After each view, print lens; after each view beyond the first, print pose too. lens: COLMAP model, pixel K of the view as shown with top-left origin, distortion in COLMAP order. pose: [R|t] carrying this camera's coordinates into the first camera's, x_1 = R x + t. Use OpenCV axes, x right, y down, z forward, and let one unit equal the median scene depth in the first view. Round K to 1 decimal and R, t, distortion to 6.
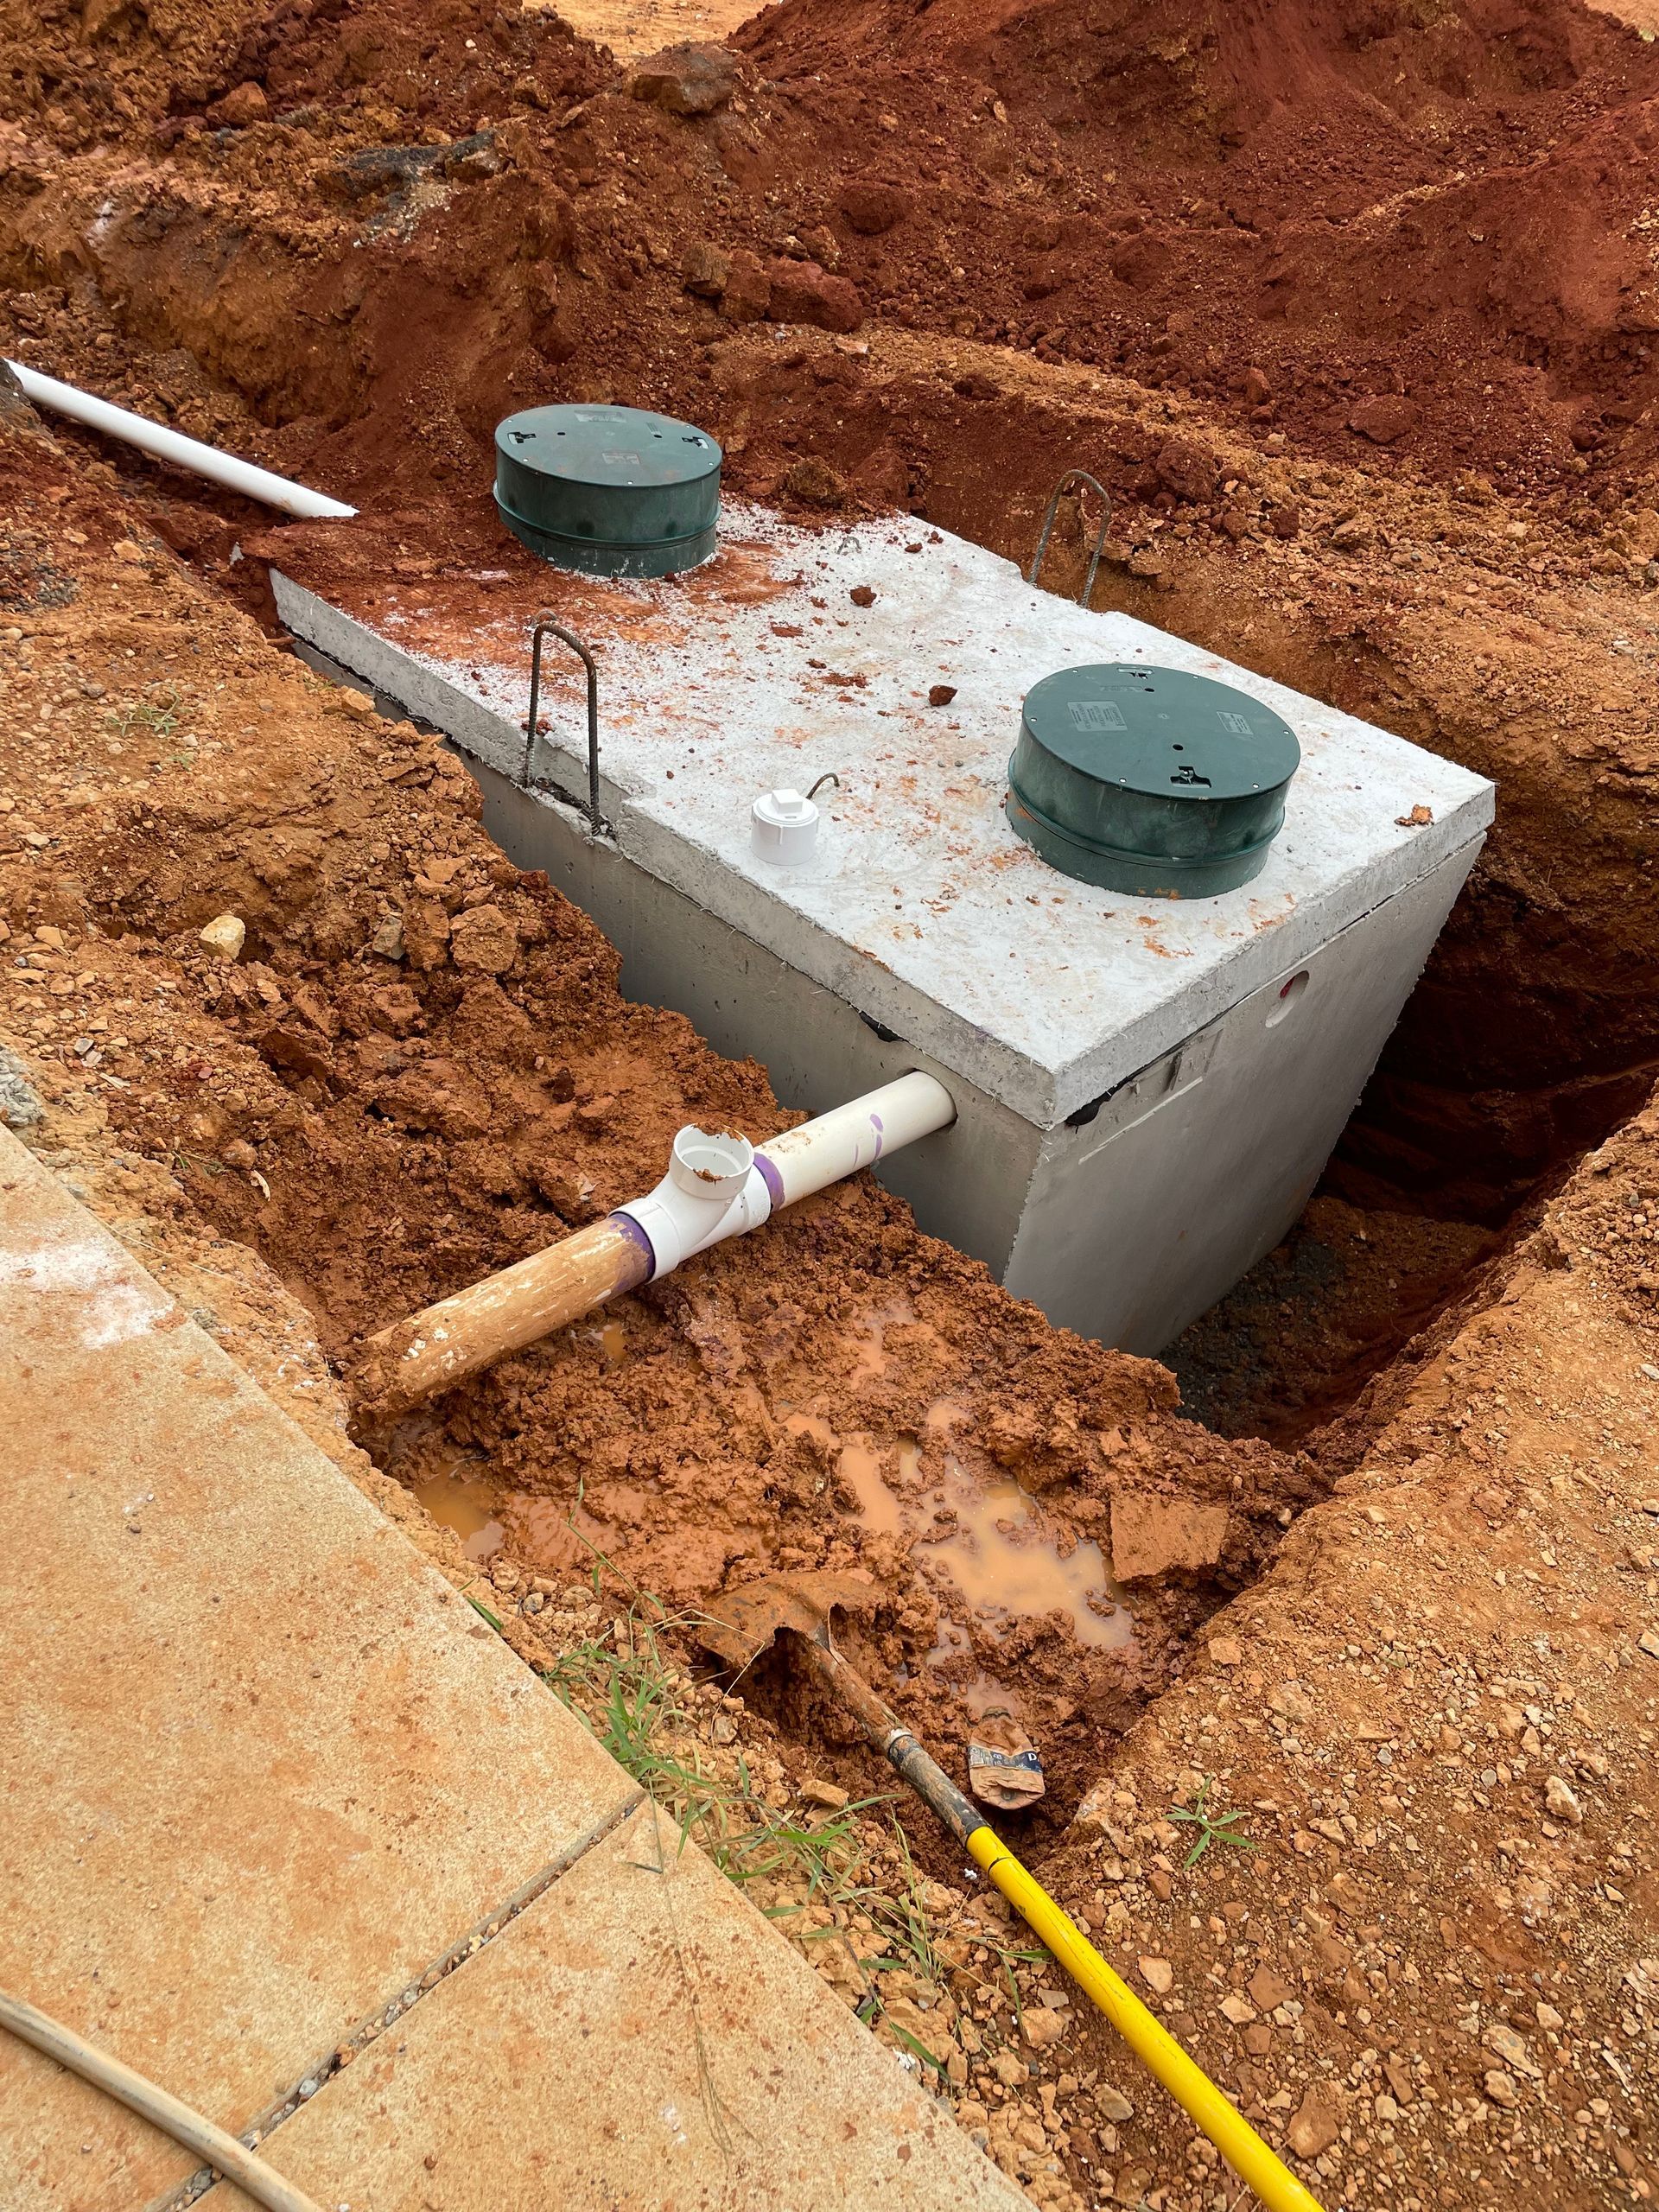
lens RADIAL K [[1632.7, 0, 829.5], [0, 1632.7, 1106.0], [0, 0, 1]] dist [0.079962, -0.100763]
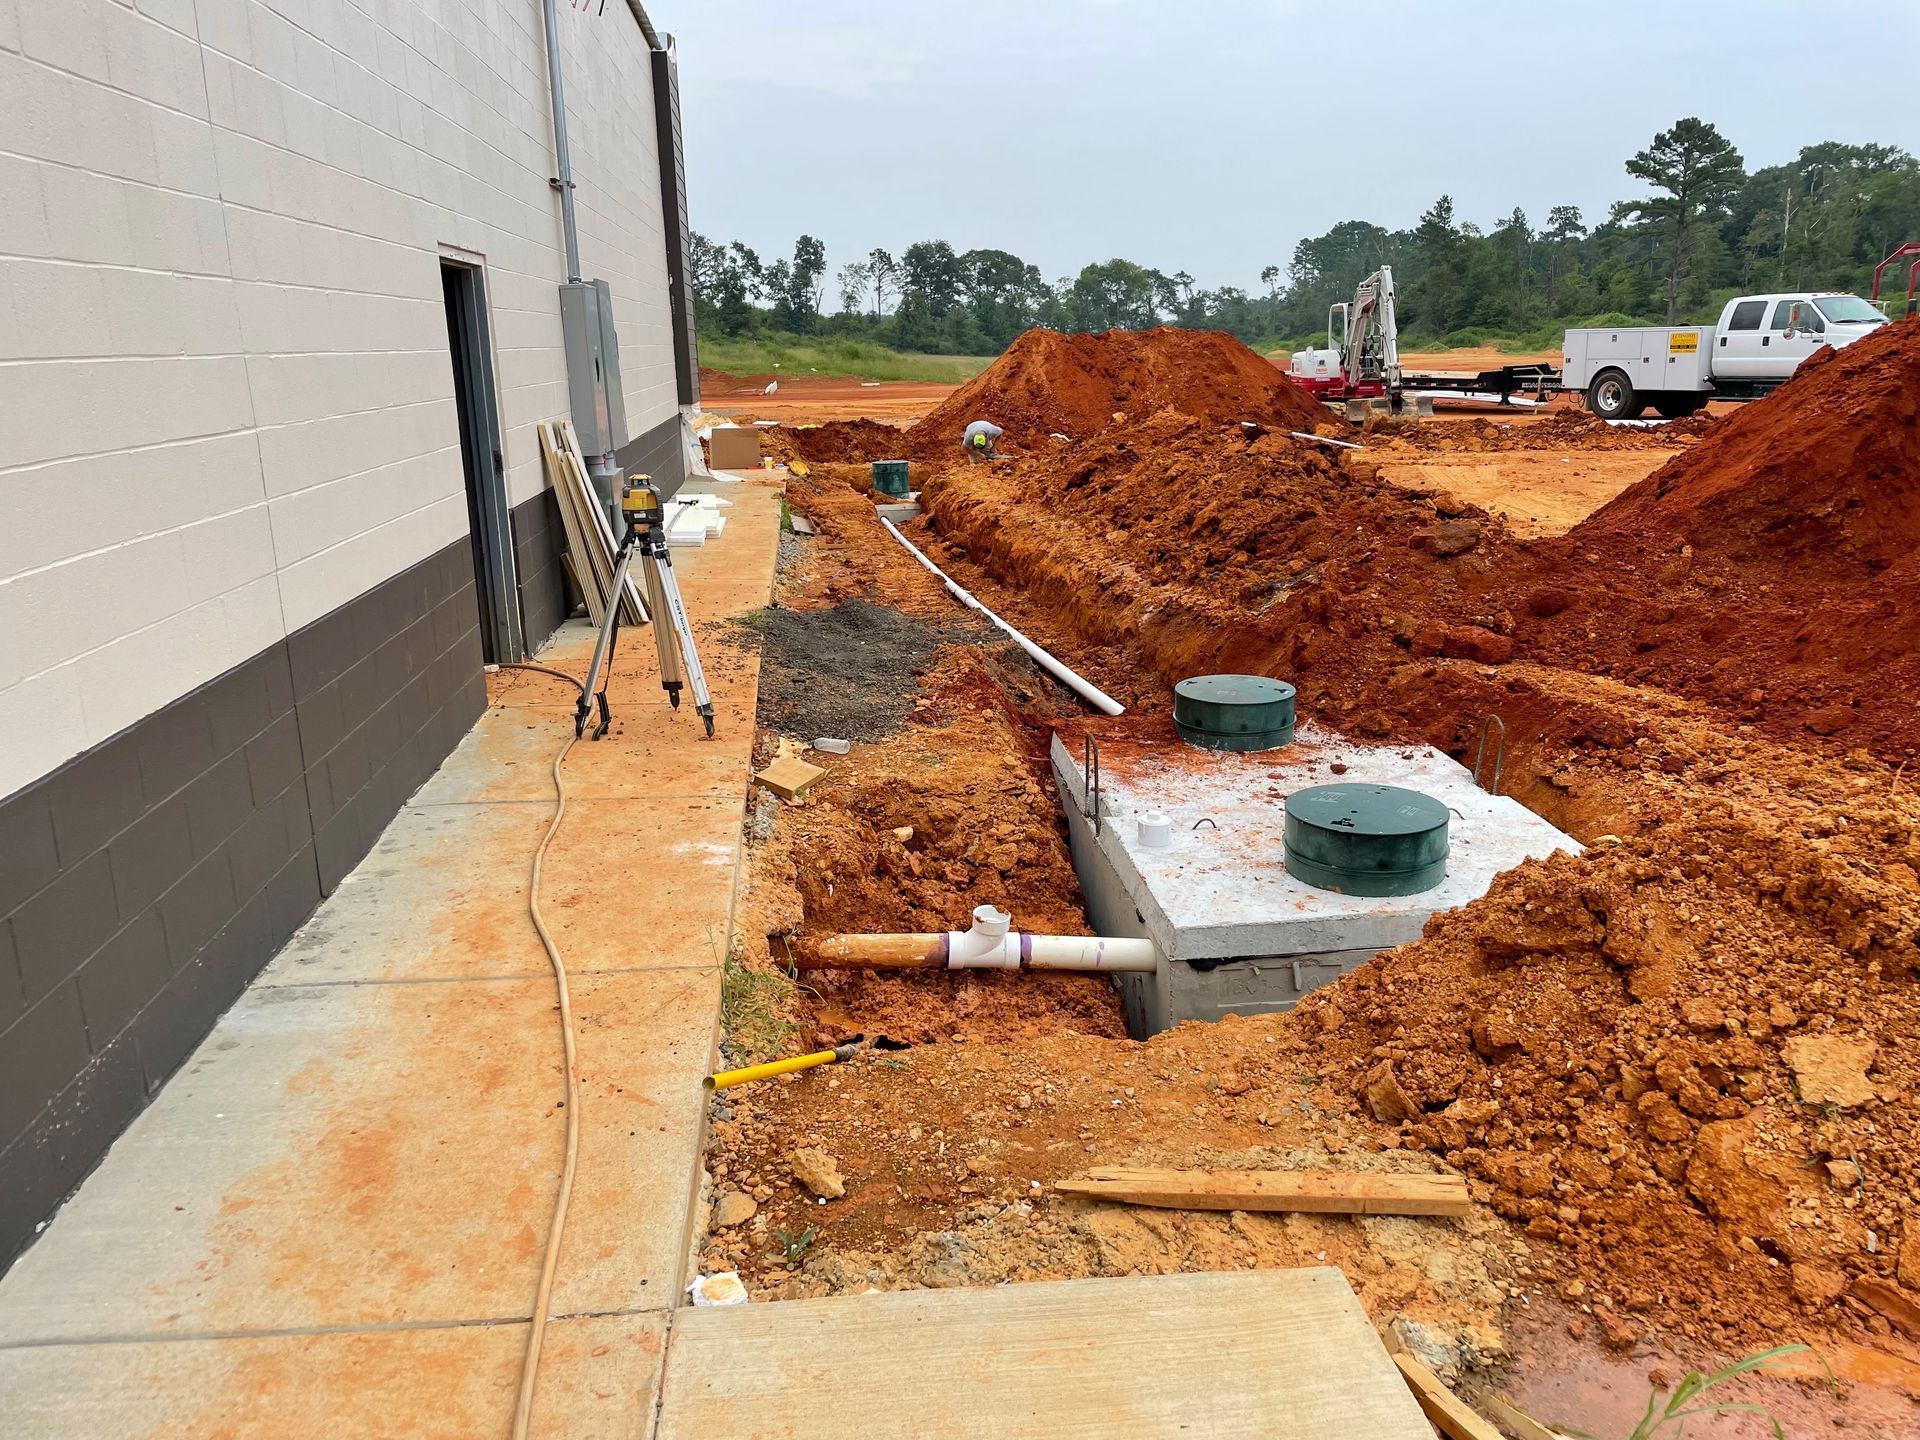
lens RADIAL K [[1417.2, 0, 960.0], [0, 1417.2, 720.0], [0, 0, 1]] dist [0.079962, -0.100763]
pose [[0.752740, 0.046815, -0.656651, 0.604977], [-0.339615, 0.882105, -0.326423, 0.231182], [0.563954, 0.468720, 0.679895, -0.228661]]
